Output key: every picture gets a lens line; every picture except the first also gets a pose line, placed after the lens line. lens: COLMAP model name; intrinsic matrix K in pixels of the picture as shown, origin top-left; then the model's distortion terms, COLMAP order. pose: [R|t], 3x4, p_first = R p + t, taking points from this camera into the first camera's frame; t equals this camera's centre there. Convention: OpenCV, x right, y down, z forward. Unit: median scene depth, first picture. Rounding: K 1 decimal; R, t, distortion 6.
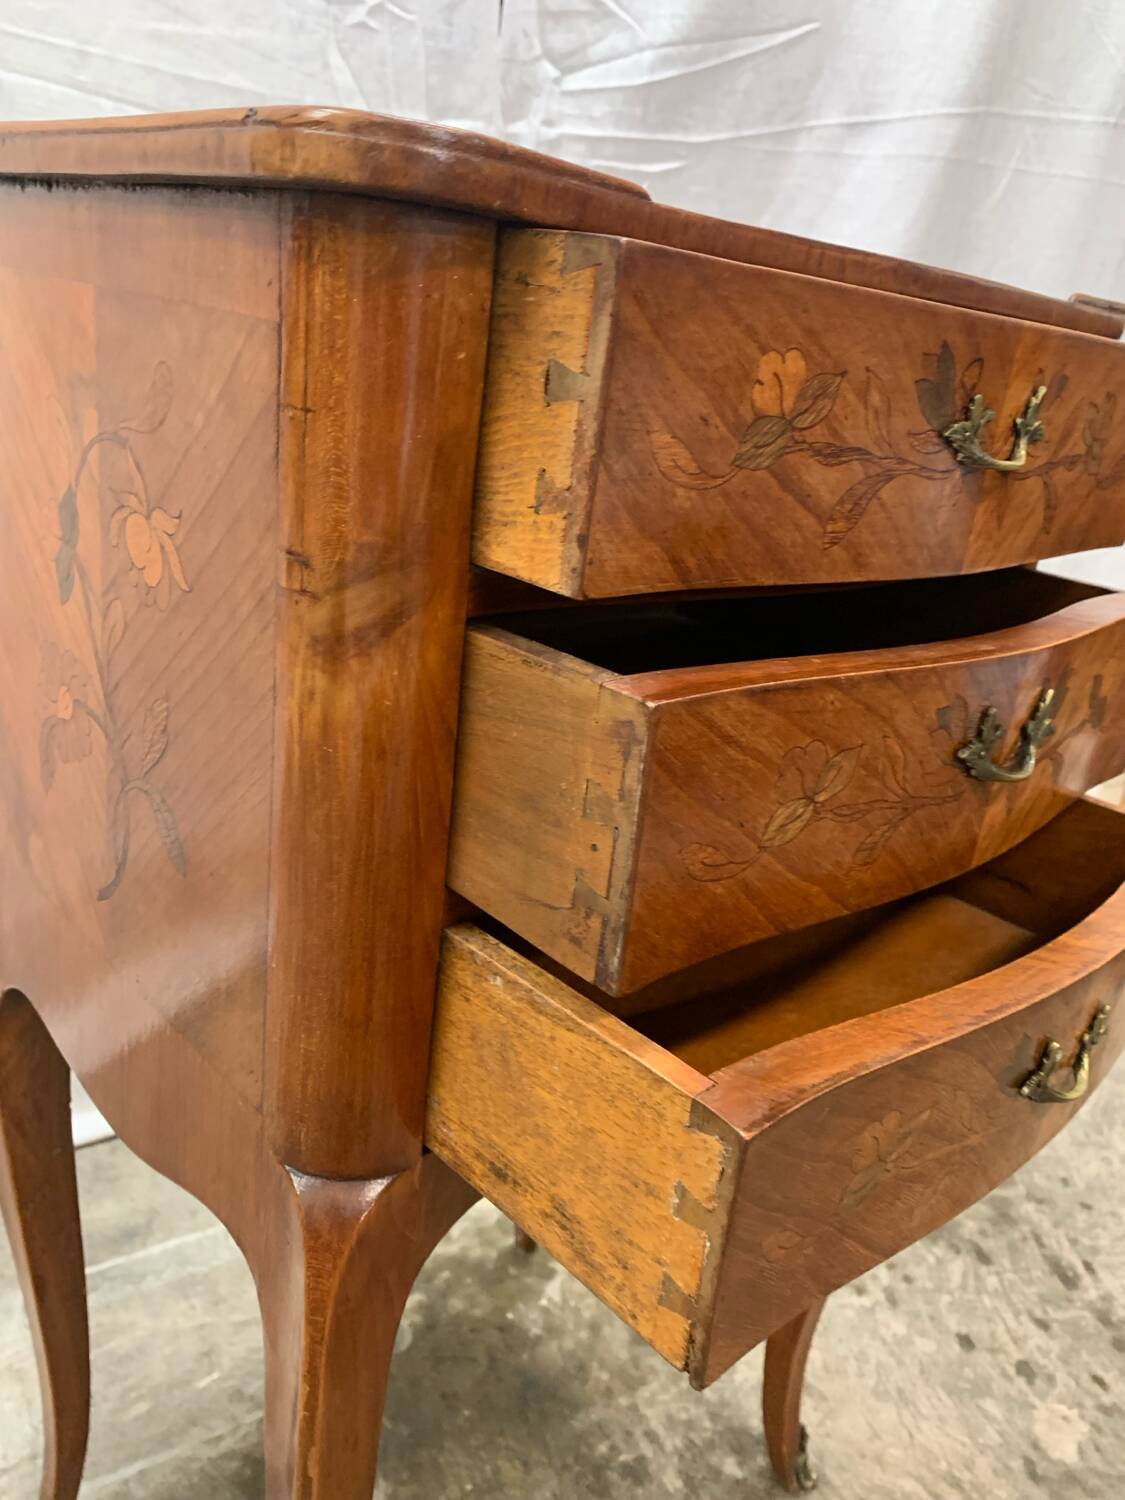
lens RADIAL K [[1159.1, 0, 585.2], [0, 1159.1, 737.4], [0, 0, 1]] dist [0.014337, -0.010288]
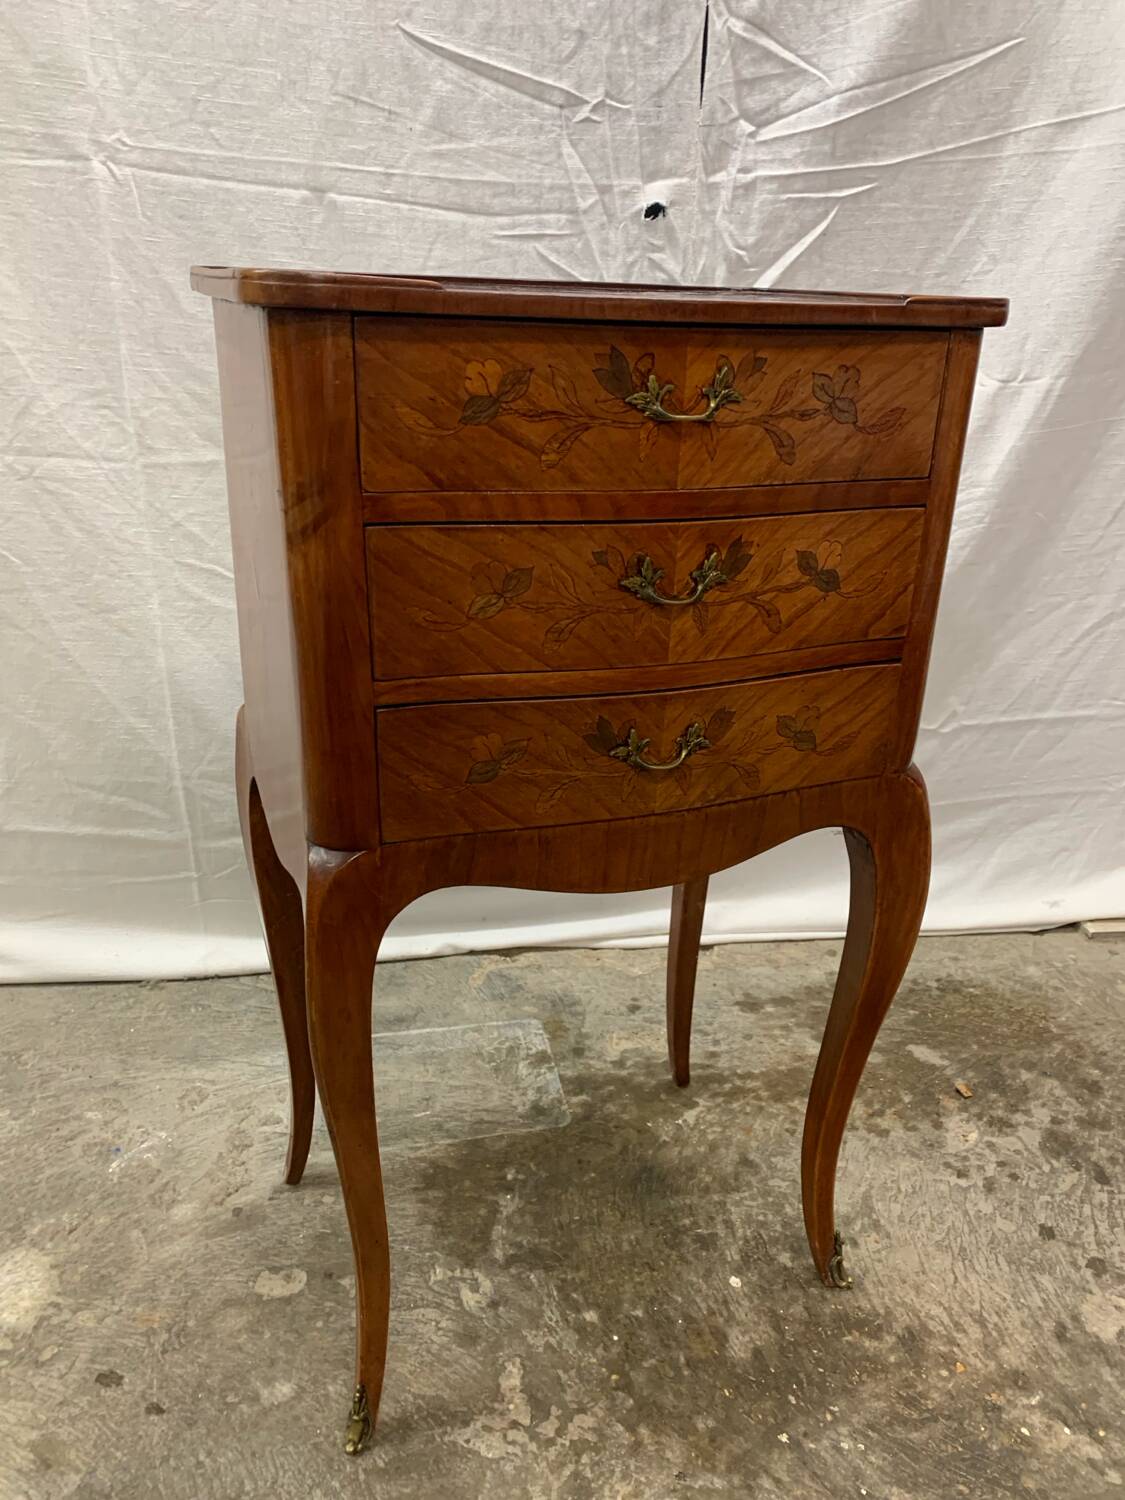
lens RADIAL K [[1159.1, 0, 570.2], [0, 1159.1, 748.7], [0, 0, 1]] dist [0.014337, -0.010288]
pose [[0.918812, 0.057811, -0.390438, 0.347154], [-0.055434, 0.998311, 0.017365, 0.075219], [0.390782, 0.005688, 0.920466, -0.212446]]
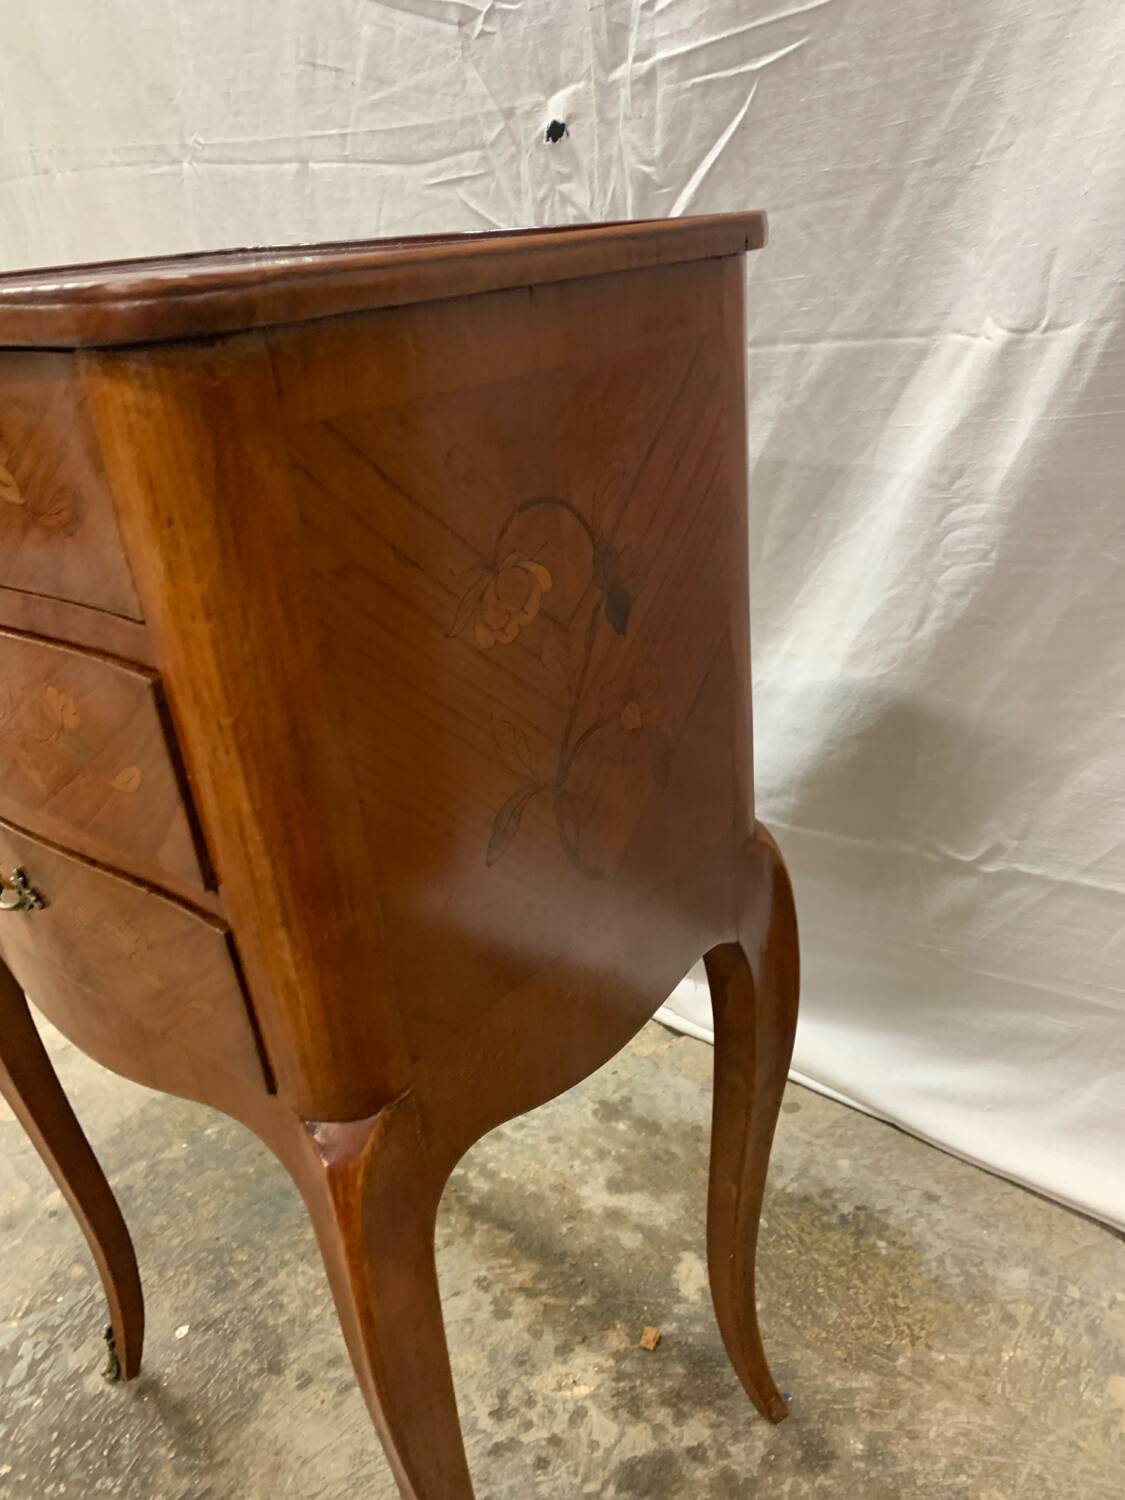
lens RADIAL K [[1159.1, 0, 575.5], [0, 1159.1, 740.4], [0, 0, 1]] dist [0.014337, -0.010288]
pose [[0.316940, 0.254526, -0.913655, 1.038352], [-0.209539, 0.958306, 0.194277, -0.200739], [0.925010, 0.129872, 0.357058, 0.781351]]
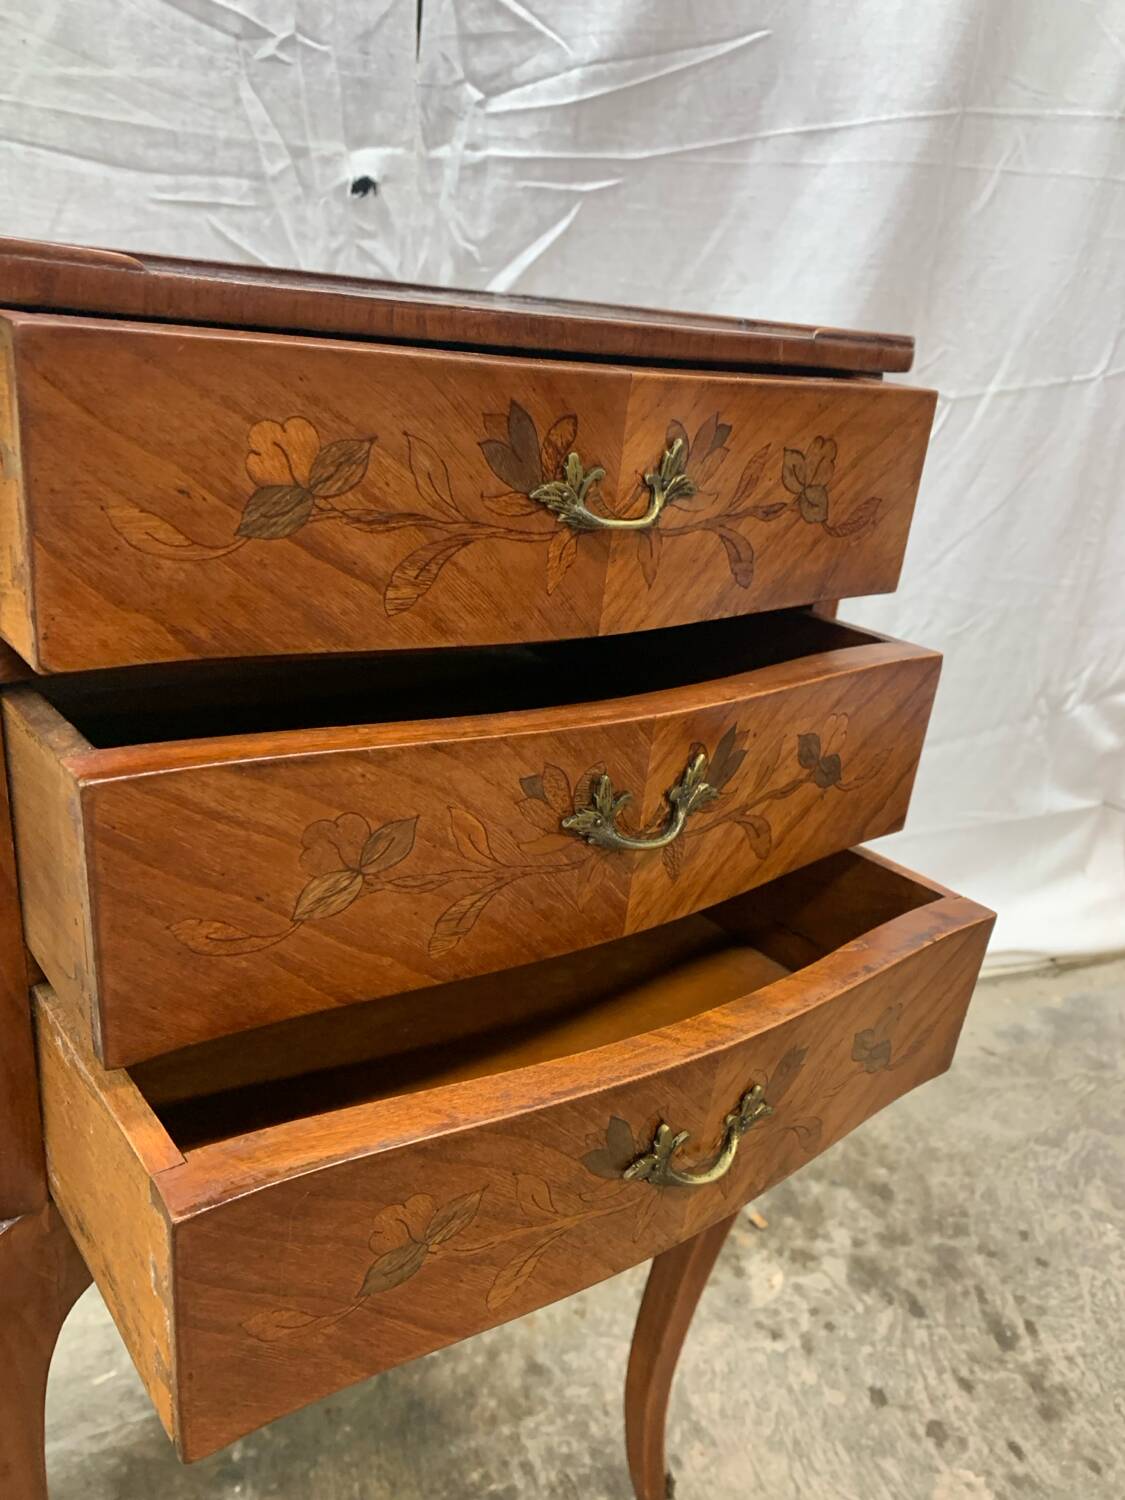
lens RADIAL K [[1159.1, 0, 559.8], [0, 1159.1, 757.2], [0, 0, 1]] dist [0.014337, -0.010288]
pose [[0.993165, 0.016412, -0.115562, 0.184199], [-0.014917, 0.999794, 0.013792, -0.023018], [0.115765, -0.011974, 0.993204, 0.017735]]
